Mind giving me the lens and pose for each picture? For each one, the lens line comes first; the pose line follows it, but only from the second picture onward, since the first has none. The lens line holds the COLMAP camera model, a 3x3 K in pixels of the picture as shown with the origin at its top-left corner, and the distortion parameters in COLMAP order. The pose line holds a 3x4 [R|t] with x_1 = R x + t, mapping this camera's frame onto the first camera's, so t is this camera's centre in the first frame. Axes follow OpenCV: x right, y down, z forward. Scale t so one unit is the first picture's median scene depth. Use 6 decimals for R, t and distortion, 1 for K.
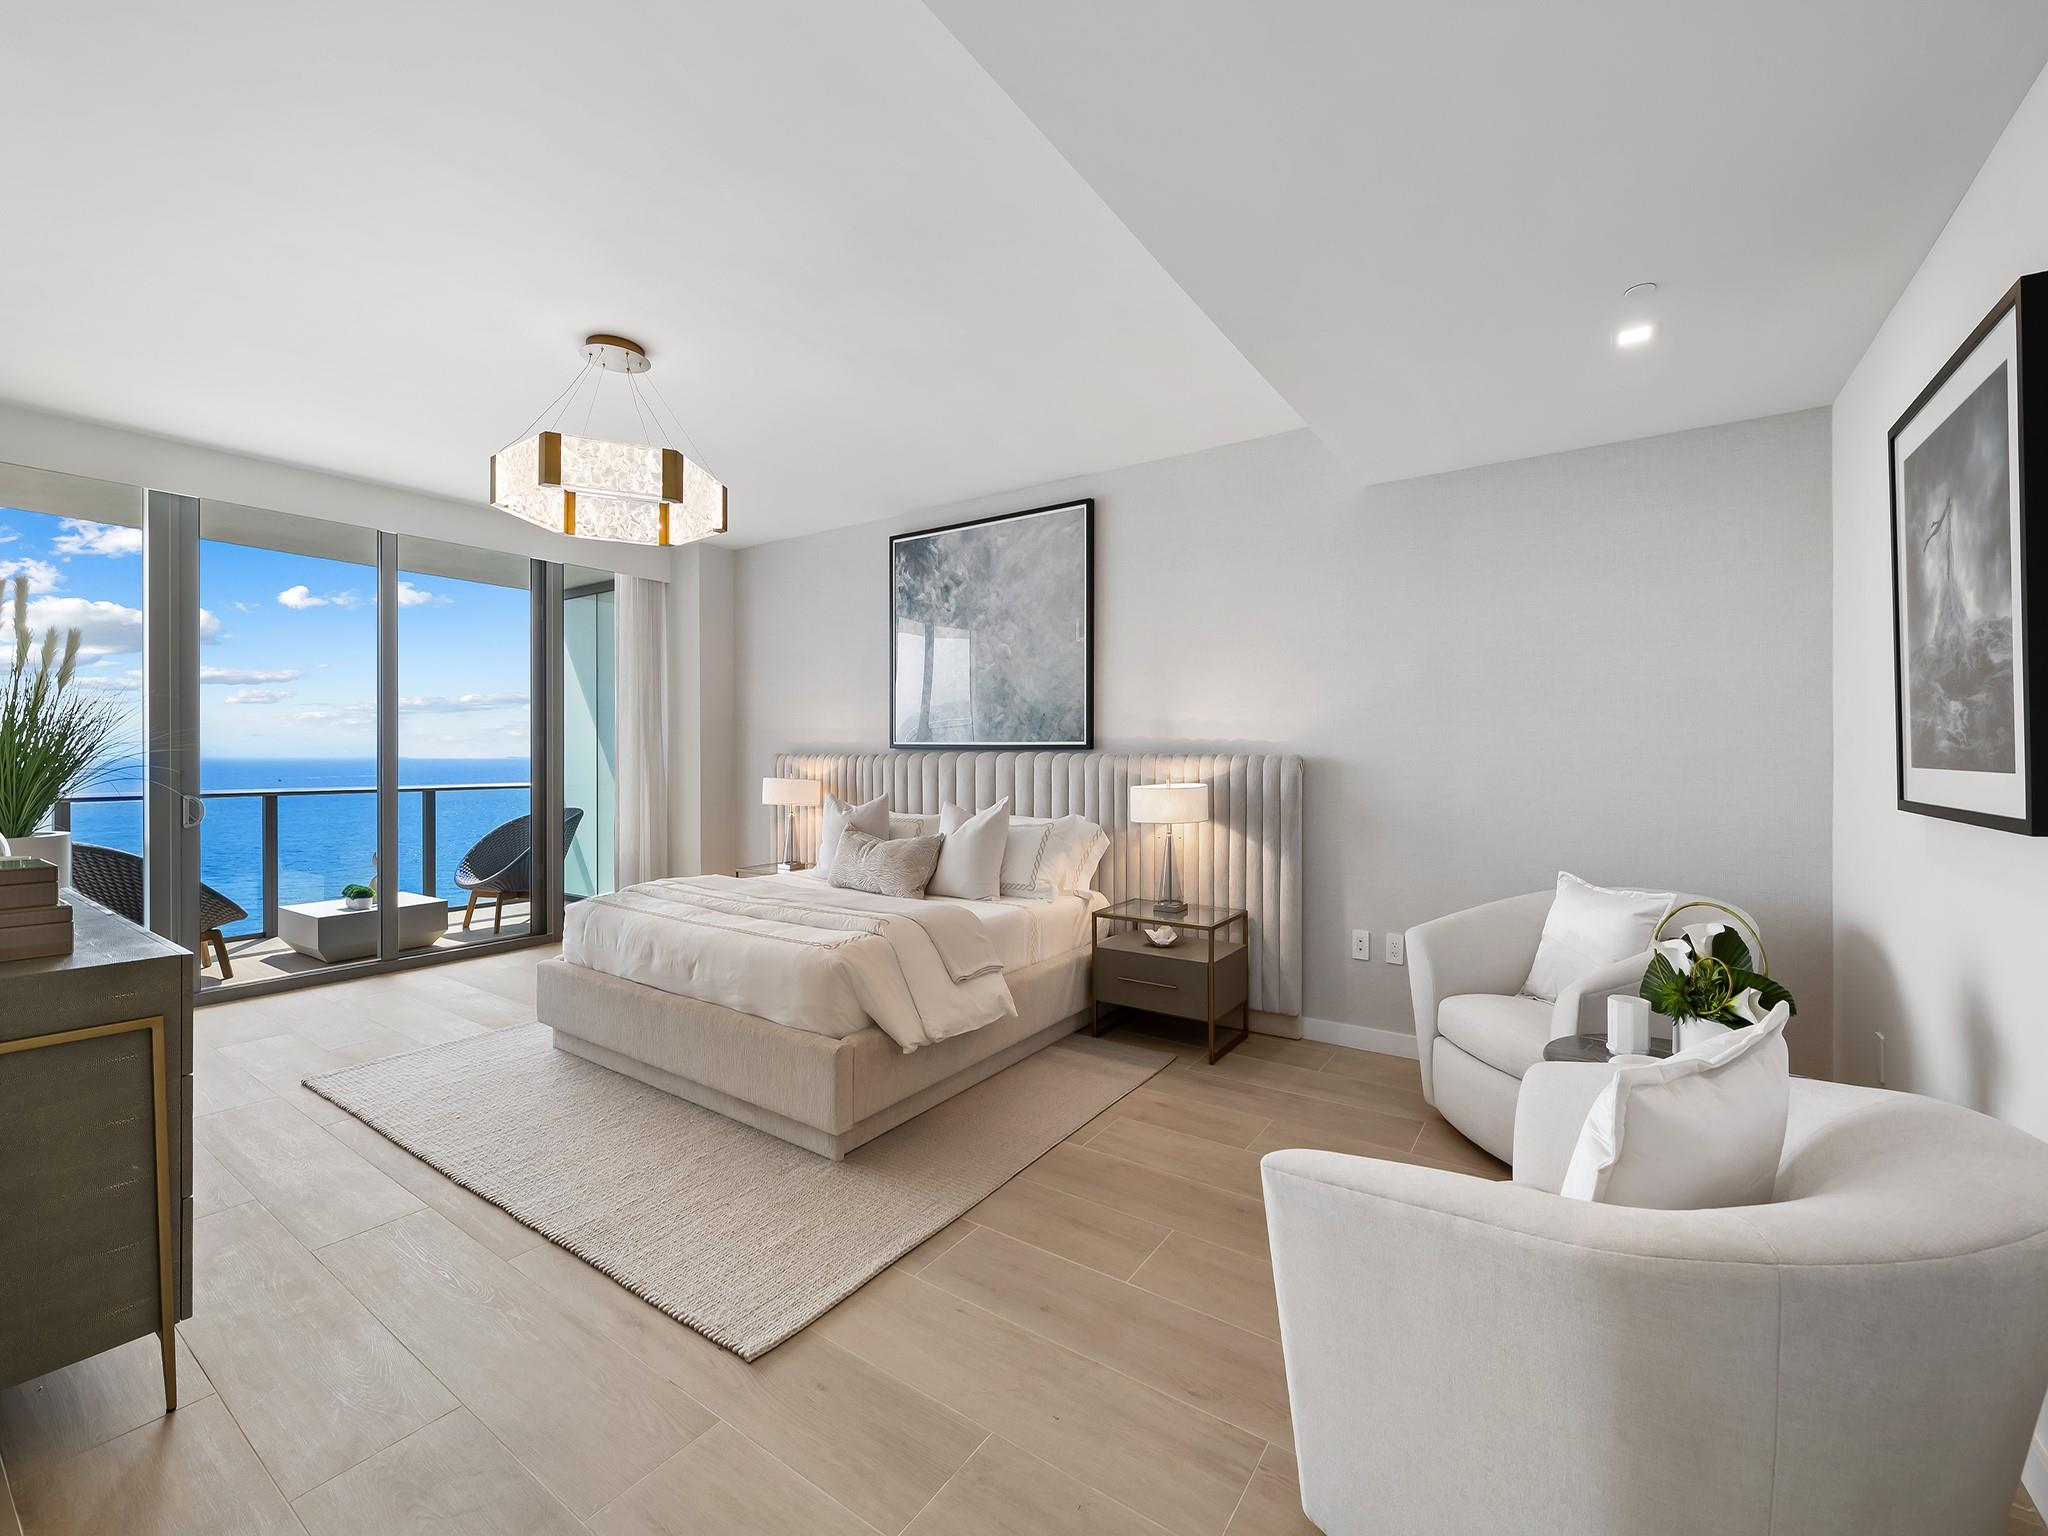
lens RADIAL K [[858.8, 0, 1024.5], [0, 858.8, 750.0], [0, 0, 1]] dist [0.000764, -0.000445]
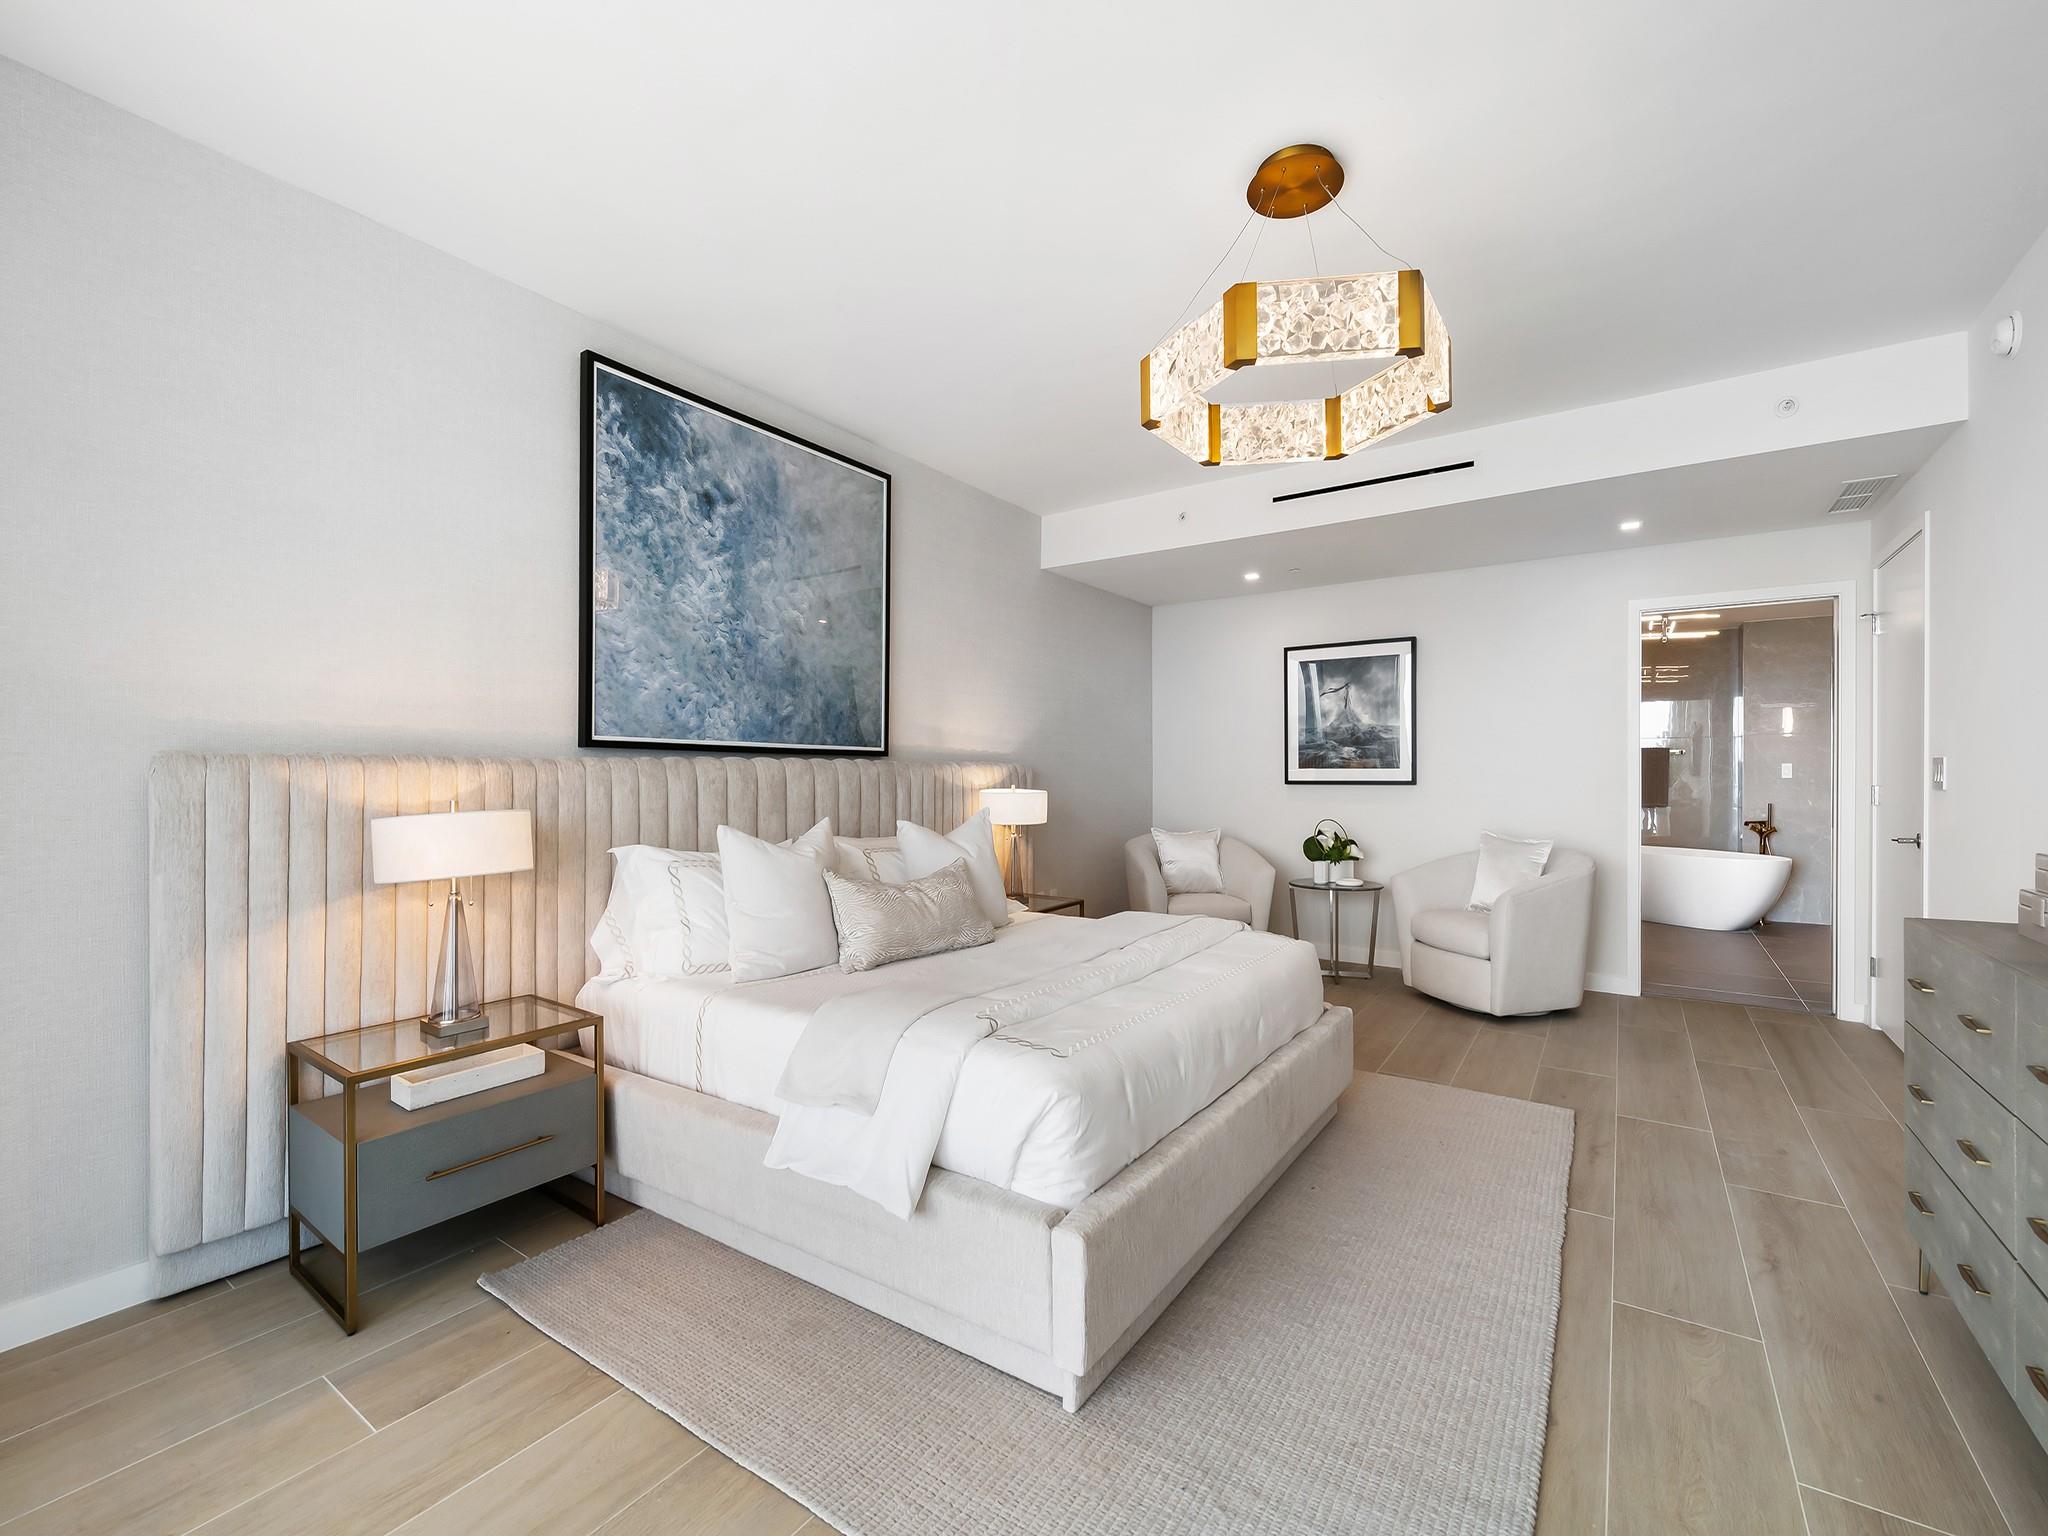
lens RADIAL K [[858.8, 0, 1026.2], [0, 858.8, 773.1], [0, 0, 1]] dist [0.000764, -0.000445]
pose [[-0.007798, 0.001439, 0.999969, -0.751527], [0.004386, 0.999989, -0.001405, 0.016959], [-0.999960, 0.004375, -0.007805, 0.797354]]
